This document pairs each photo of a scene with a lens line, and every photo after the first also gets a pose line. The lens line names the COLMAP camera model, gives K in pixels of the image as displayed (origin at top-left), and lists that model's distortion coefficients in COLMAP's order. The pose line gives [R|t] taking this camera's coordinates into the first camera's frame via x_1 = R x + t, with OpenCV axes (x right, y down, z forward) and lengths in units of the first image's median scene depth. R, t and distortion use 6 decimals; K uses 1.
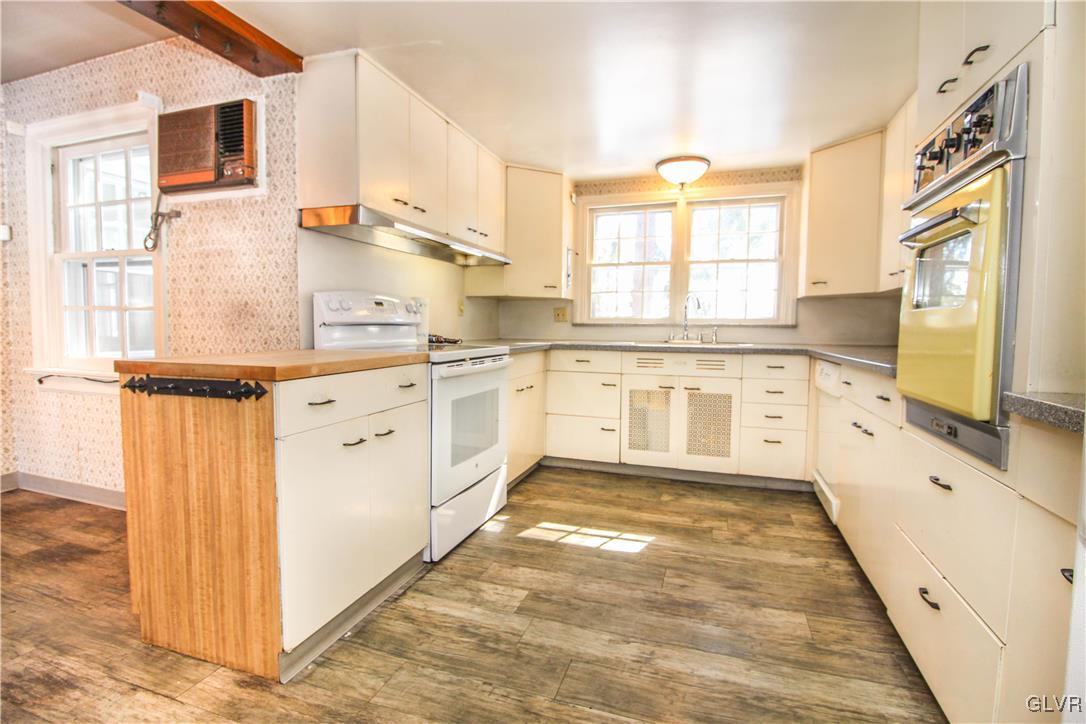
lens RADIAL K [[512.7, 0, 543.8], [0, 512.7, 359.4], [0, 0, 1]] dist [-0.001034, -0.012366]
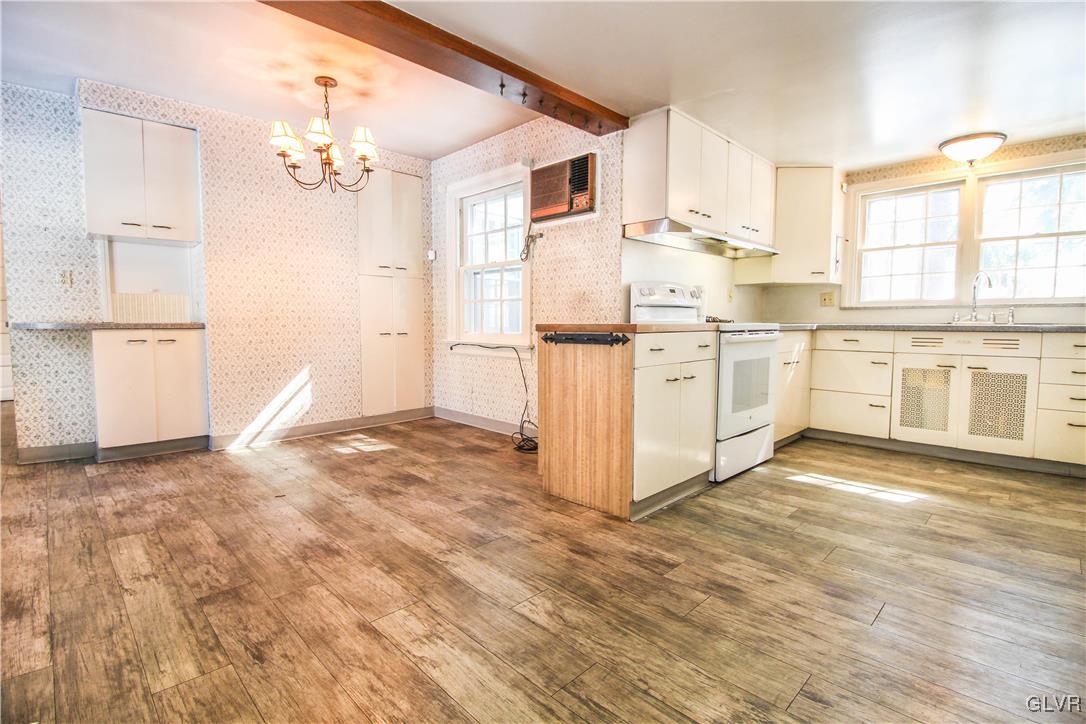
lens RADIAL K [[508.9, 0, 543.9], [0, 508.9, 358.8], [0, 0, 1]] dist [-0.000090, -0.012173]
pose [[0.893581, 0.023181, -0.448303, -0.033682], [-0.021730, 0.999729, 0.008380, 0.077307], [0.448376, 0.002254, 0.893842, -0.390509]]
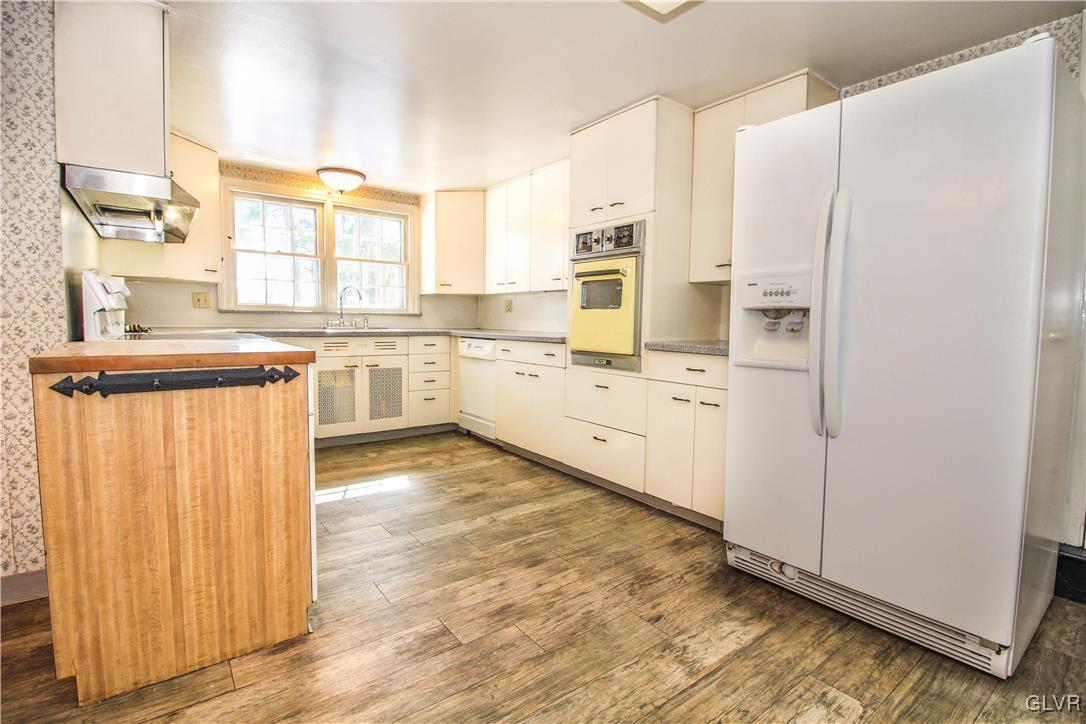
lens RADIAL K [[512.7, 0, 543.8], [0, 512.7, 359.4], [0, 0, 1]] dist [-0.001034, -0.012366]
pose [[0.562573, -0.064194, 0.824251, -0.766748], [0.042300, 0.997910, 0.048849, -0.000444], [-0.825665, 0.007385, 0.564113, -0.046330]]
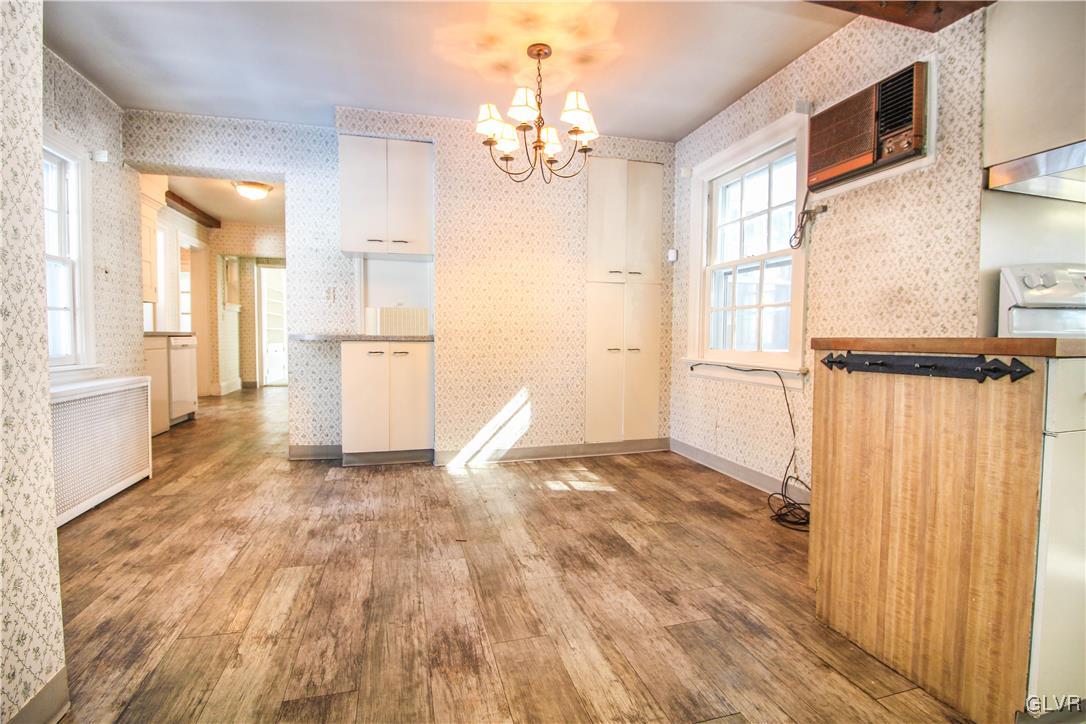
lens RADIAL K [[504.5, 0, 544.3], [0, 504.5, 359.1], [0, 0, 1]] dist [0.000039, -0.013410]
pose [[0.565073, 0.029627, -0.824509, -0.223025], [-0.054376, 0.998520, -0.001386, 0.057016], [0.823247, 0.045617, 0.565848, -0.024445]]
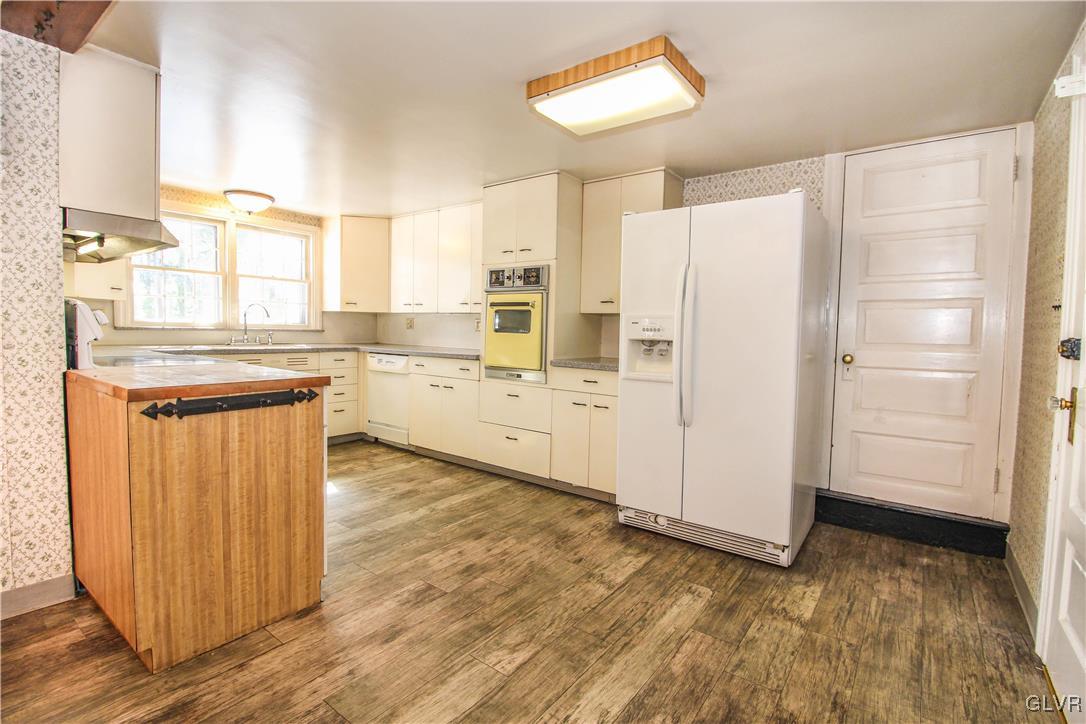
lens RADIAL K [[504.5, 0, 544.3], [0, 504.5, 359.1], [0, 0, 1]] dist [0.000039, -0.013410]
pose [[0.313135, -0.057803, 0.947948, -1.099408], [0.039027, 0.998086, 0.047969, -0.051062], [-0.948906, 0.021974, 0.314792, -0.023453]]
